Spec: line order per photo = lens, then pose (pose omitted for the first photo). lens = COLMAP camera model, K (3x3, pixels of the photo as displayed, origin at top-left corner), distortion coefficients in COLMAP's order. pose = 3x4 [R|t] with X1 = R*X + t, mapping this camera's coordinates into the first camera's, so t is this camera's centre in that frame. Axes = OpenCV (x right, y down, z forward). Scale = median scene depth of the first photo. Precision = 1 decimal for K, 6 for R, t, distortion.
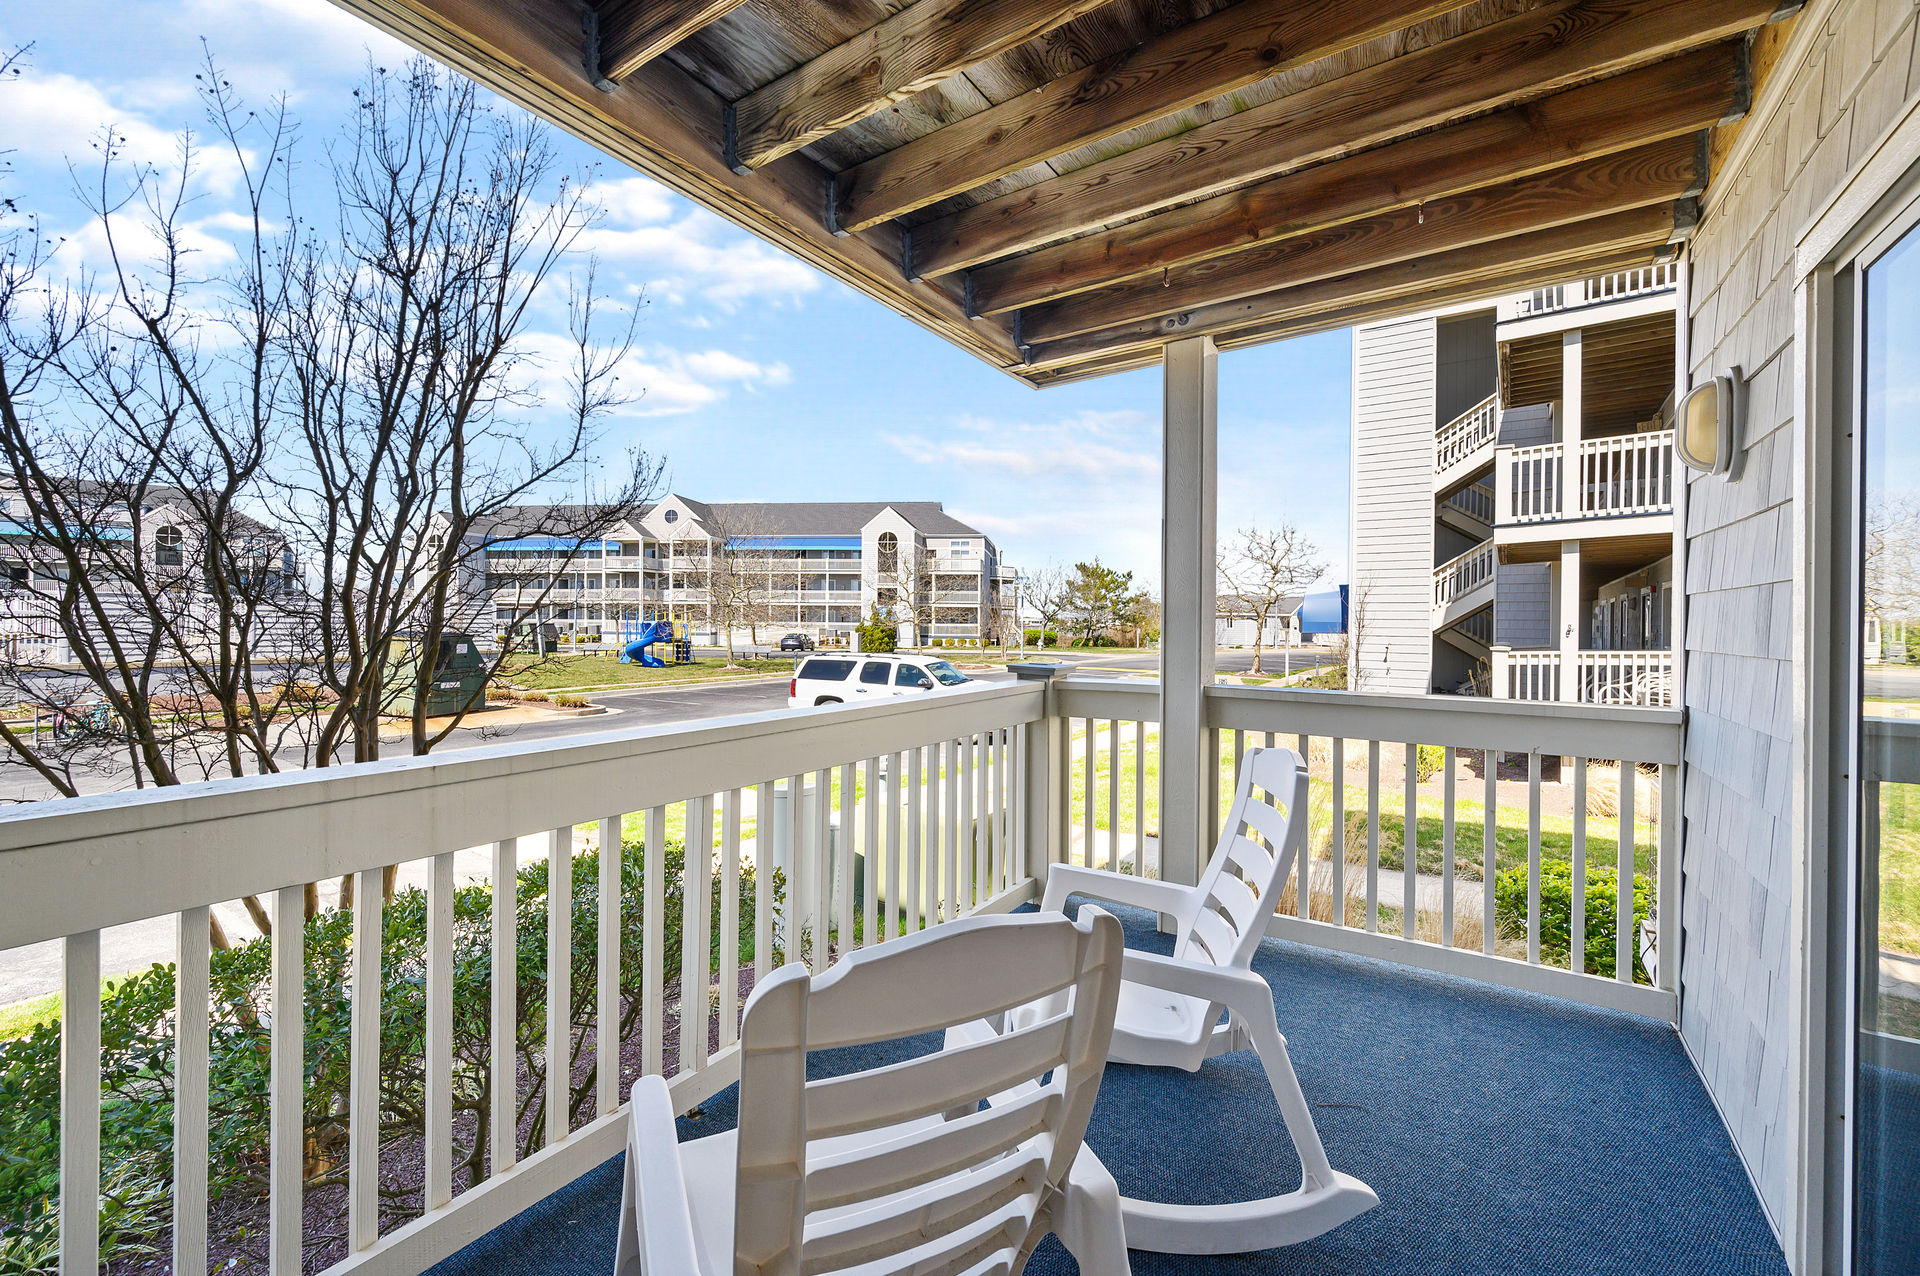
lens RADIAL K [[785.8, 0, 950.0], [0, 785.8, 628.0], [0, 0, 1]] dist [0.000882, 0.000520]
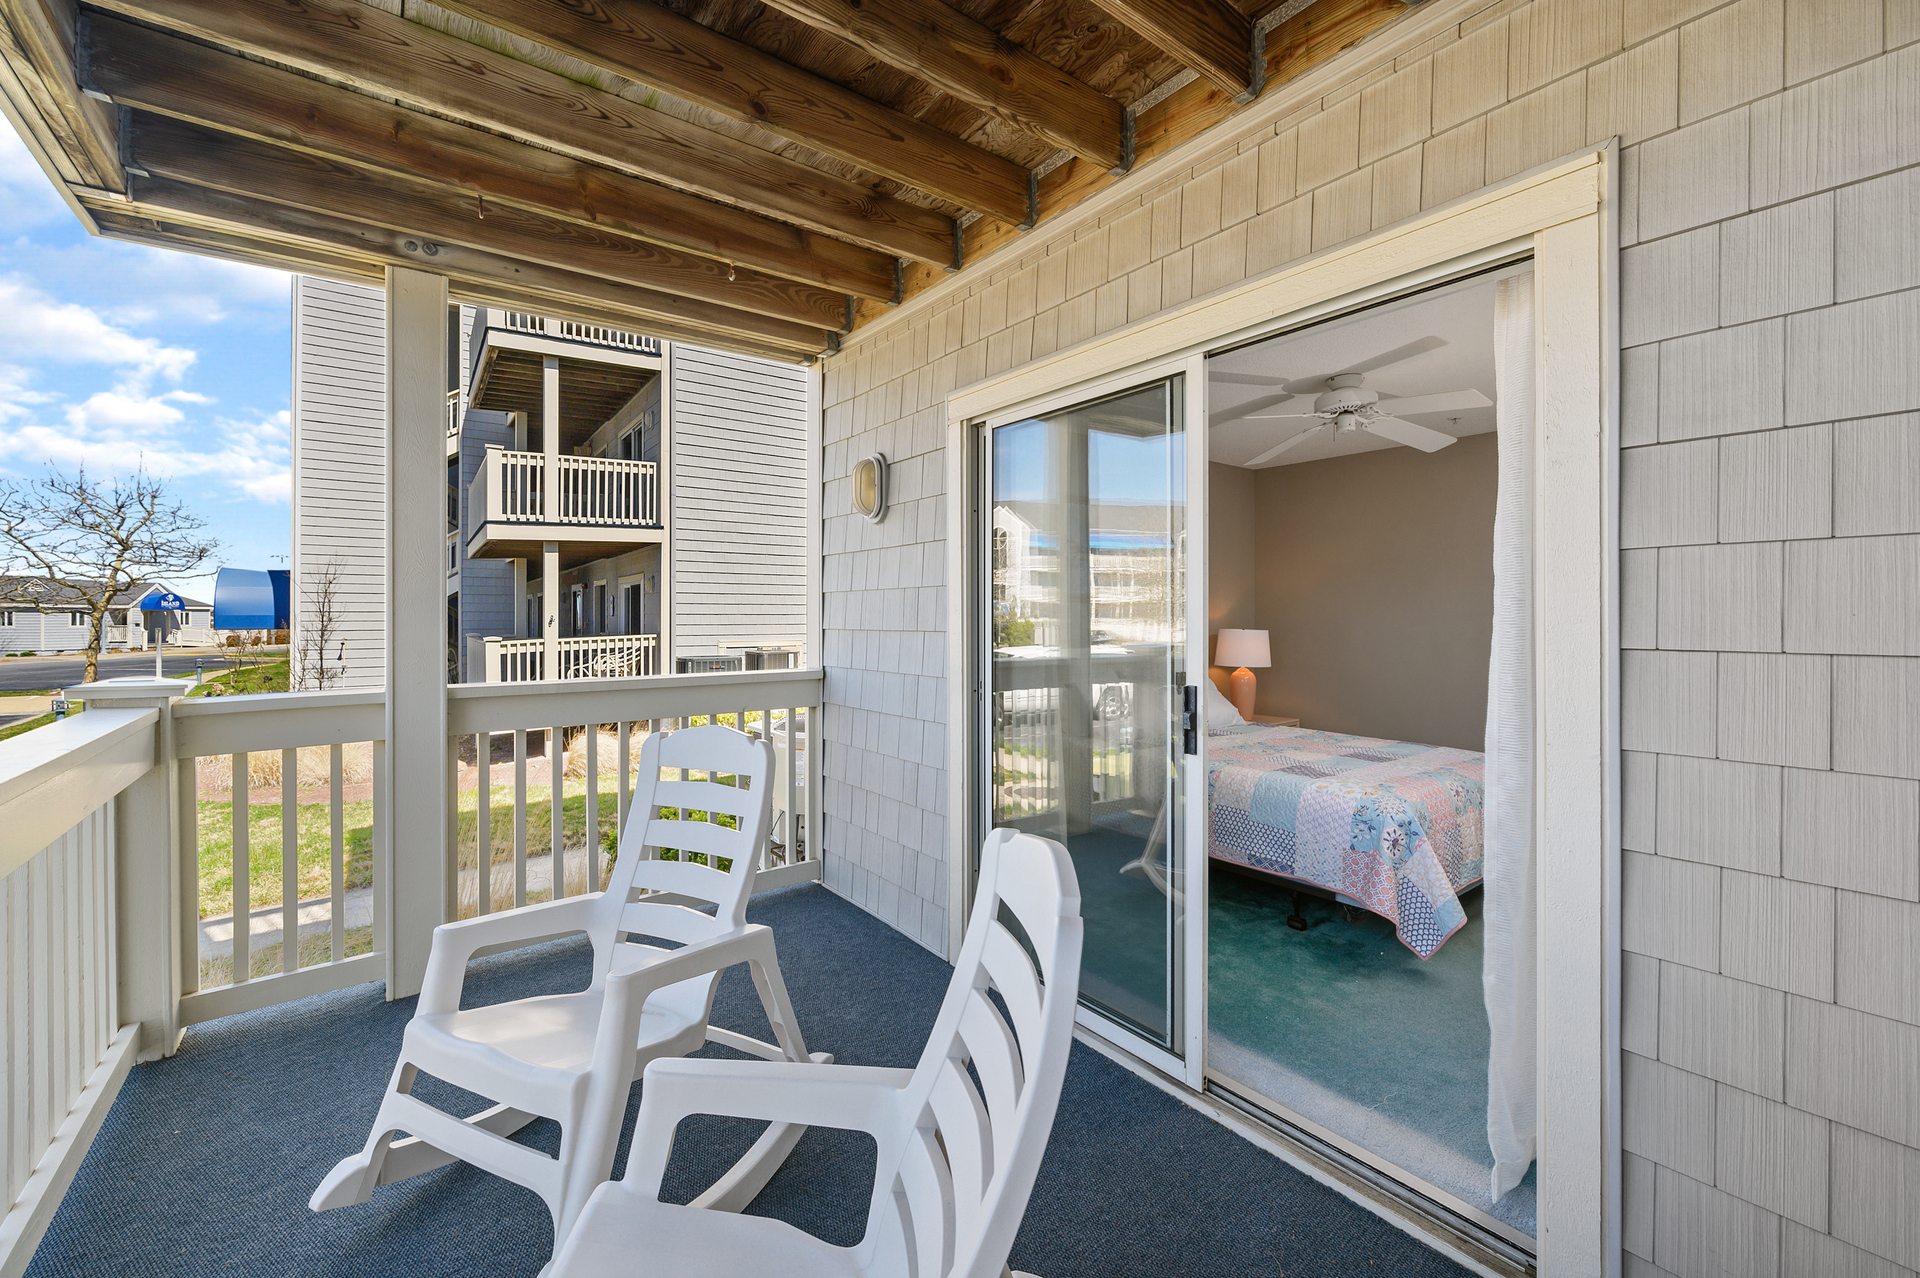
lens RADIAL K [[795.5, 0, 969.2], [0, 795.5, 623.7], [0, 0, 1]] dist [-0.001927, 0.000017]
pose [[0.314608, -0.016799, 0.949073, -0.113149], [0.013234, 0.999824, 0.013310, 0.000230], [-0.949129, 0.008372, 0.314775, 0.068045]]
